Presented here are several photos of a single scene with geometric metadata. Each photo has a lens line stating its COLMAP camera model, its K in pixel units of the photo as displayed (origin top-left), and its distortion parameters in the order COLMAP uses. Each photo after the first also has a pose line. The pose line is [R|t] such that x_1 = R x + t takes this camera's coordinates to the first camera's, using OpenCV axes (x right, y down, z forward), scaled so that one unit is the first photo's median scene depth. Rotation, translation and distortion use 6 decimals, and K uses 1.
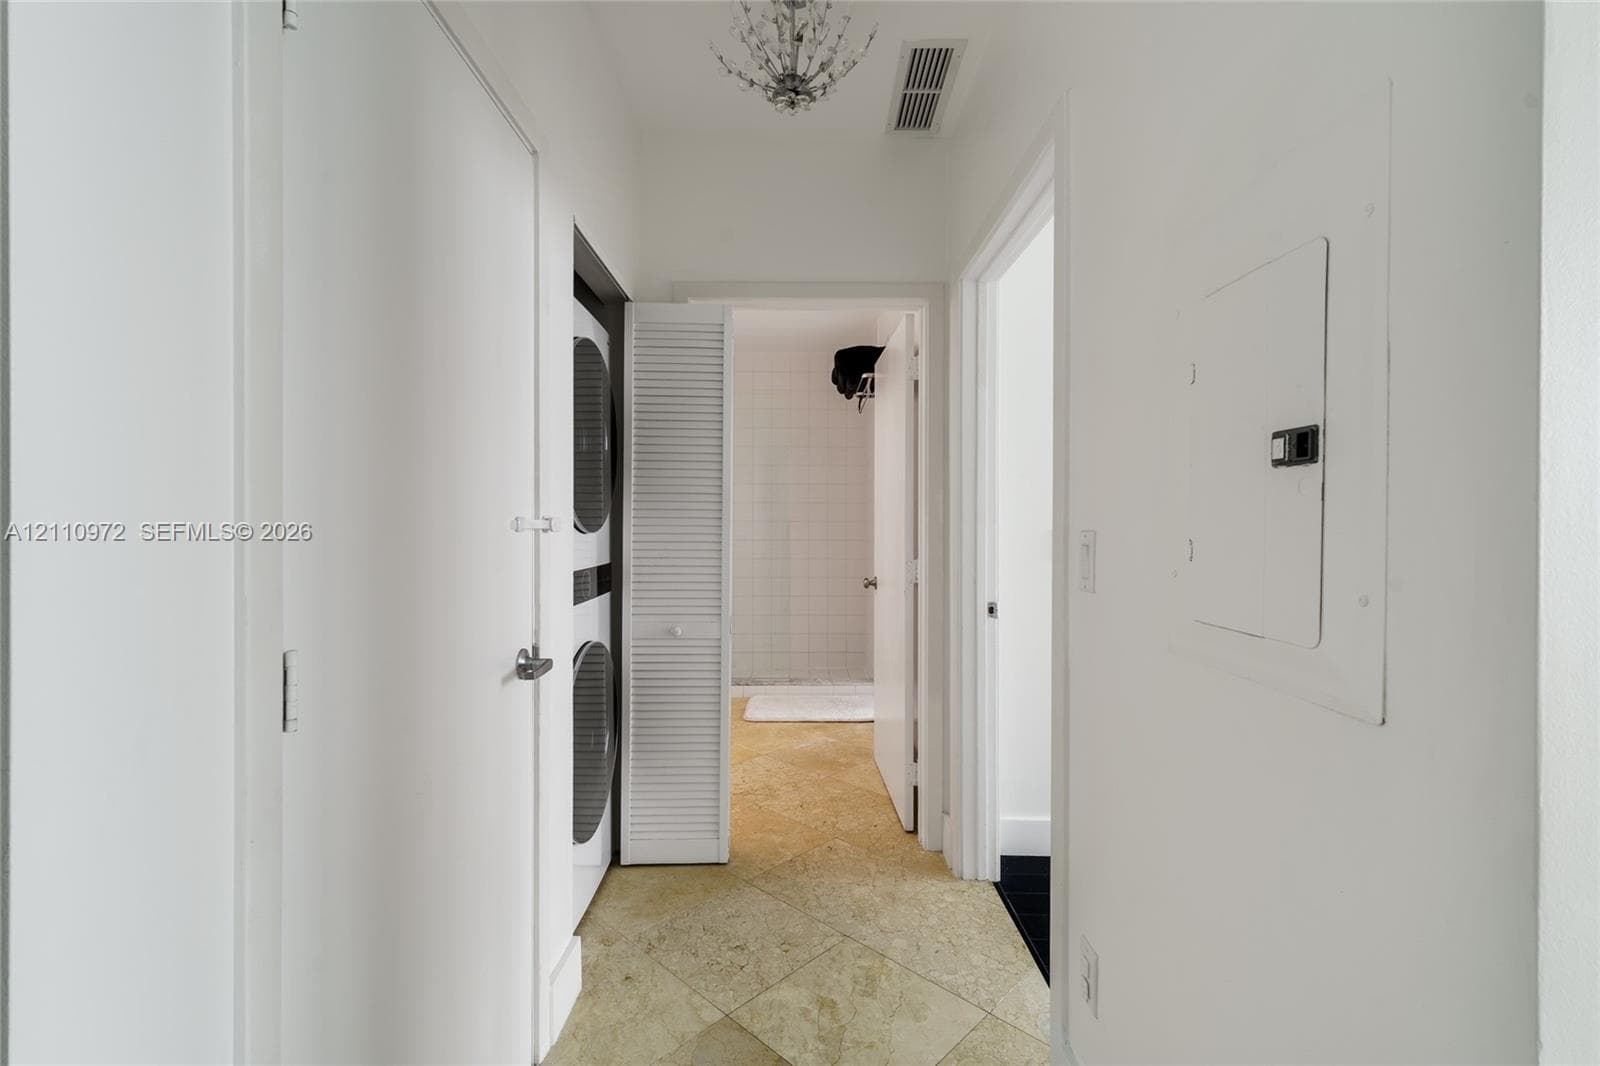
lens RADIAL K [[698.6, 0, 792.2], [0, 698.6, 528.7], [0, 0, 1]] dist [0.003194, -0.000003]
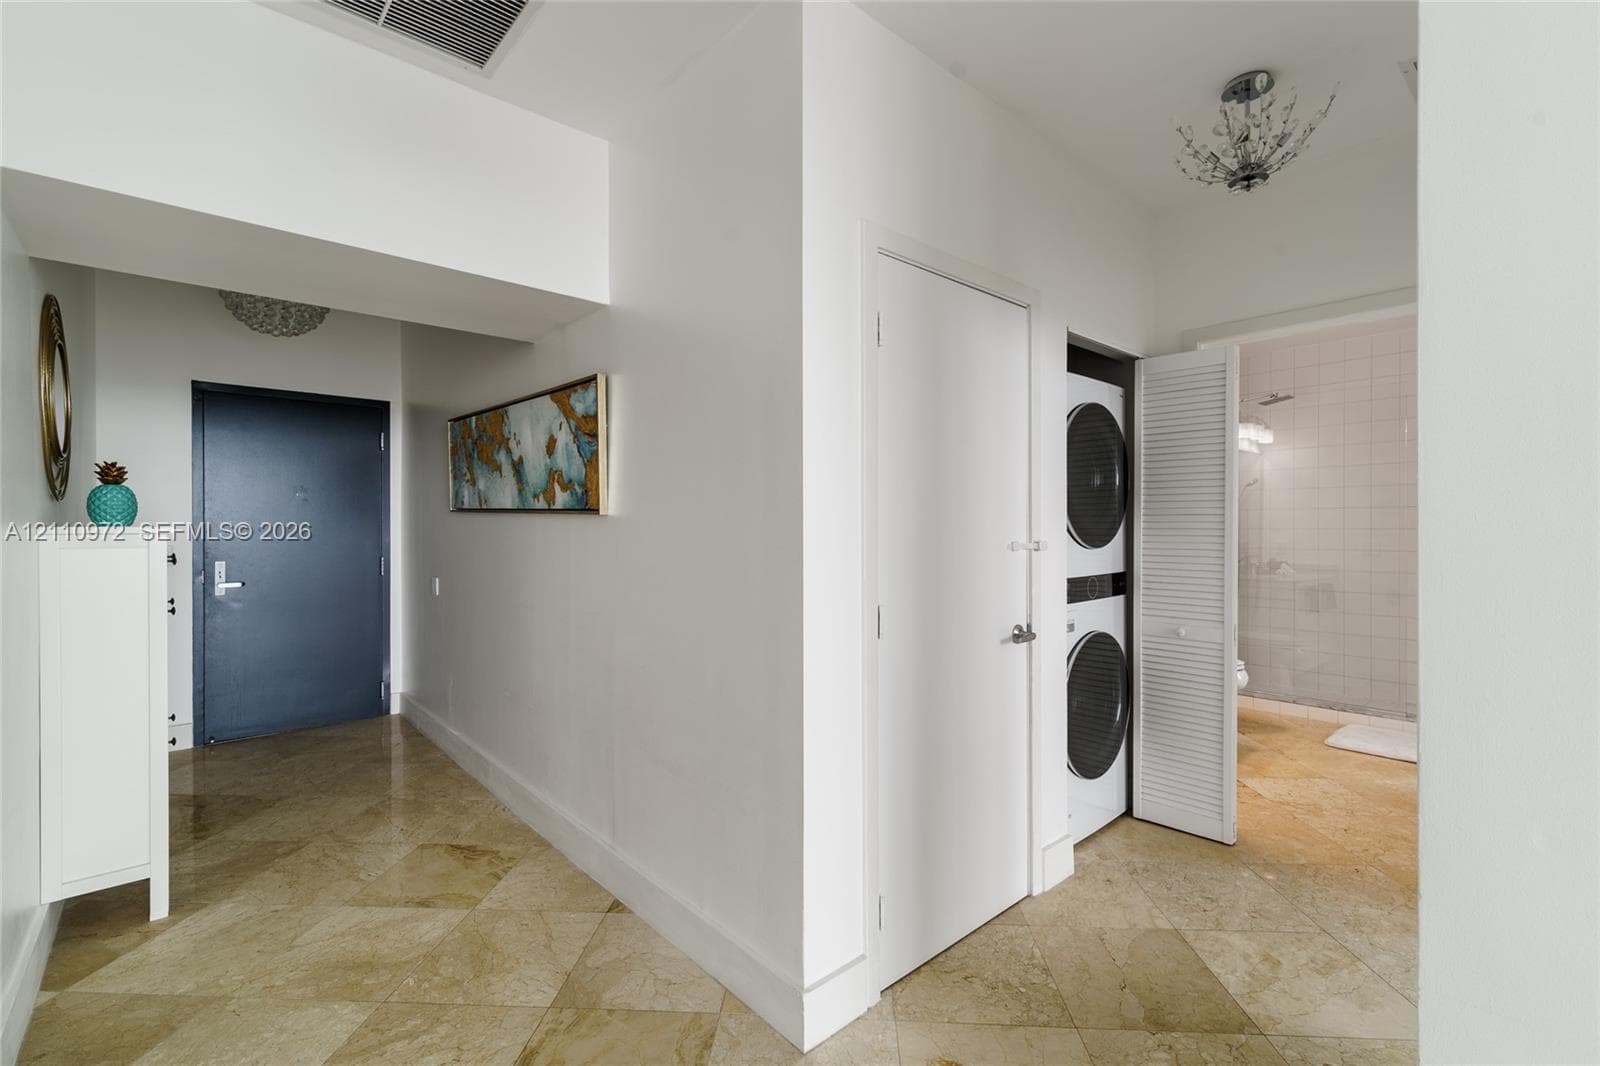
lens RADIAL K [[698.6, 0, 792.2], [0, 698.6, 528.7], [0, 0, 1]] dist [0.003194, -0.000003]
pose [[0.655026, -0.000501, -0.755606, 0.311308], [0.002376, 0.999996, 0.001397, -0.032271], [0.755603, -0.002710, 0.655024, -0.277458]]
